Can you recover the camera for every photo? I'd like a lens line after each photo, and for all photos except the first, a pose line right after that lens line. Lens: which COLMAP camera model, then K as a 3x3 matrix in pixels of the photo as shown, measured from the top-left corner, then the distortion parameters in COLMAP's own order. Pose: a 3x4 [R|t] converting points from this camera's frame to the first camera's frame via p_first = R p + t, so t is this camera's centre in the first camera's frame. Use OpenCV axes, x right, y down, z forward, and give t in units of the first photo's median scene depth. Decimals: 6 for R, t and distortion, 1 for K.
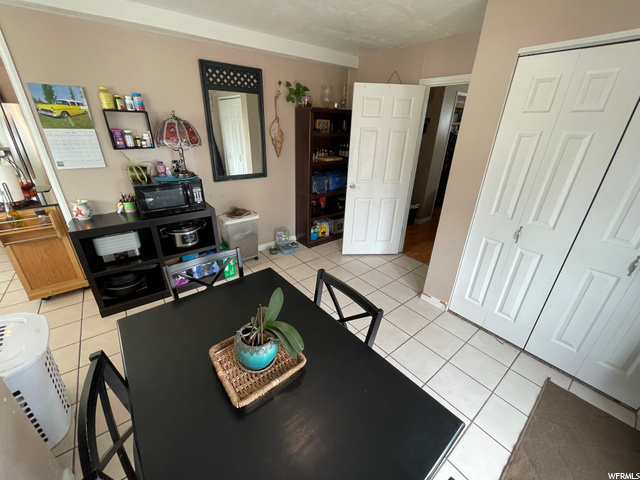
lens RADIAL K [[259.0, 0, 318.2], [0, 259.0, 239.0], [0, 0, 1]] dist [-0.002653, 0.000550]
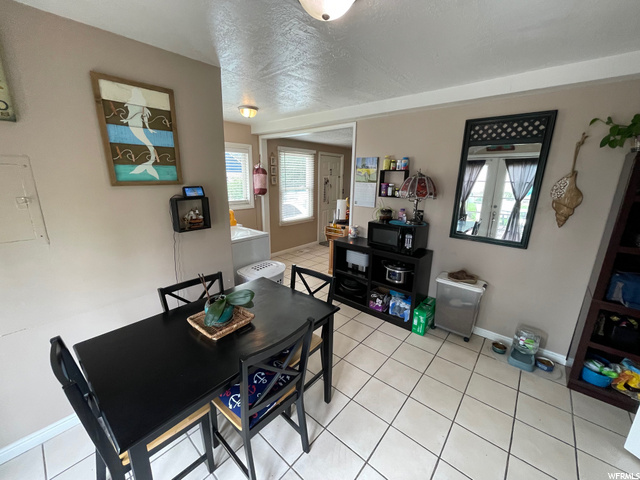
lens RADIAL K [[259.0, 0, 318.4], [0, 259.0, 239.2], [0, 0, 1]] dist [-0.002653, 0.000550]
pose [[0.185318, 0.215766, -0.958698, 0.467225], [-0.407058, 0.904815, 0.124954, -0.148117], [0.894405, 0.367090, 0.255508, 0.359161]]
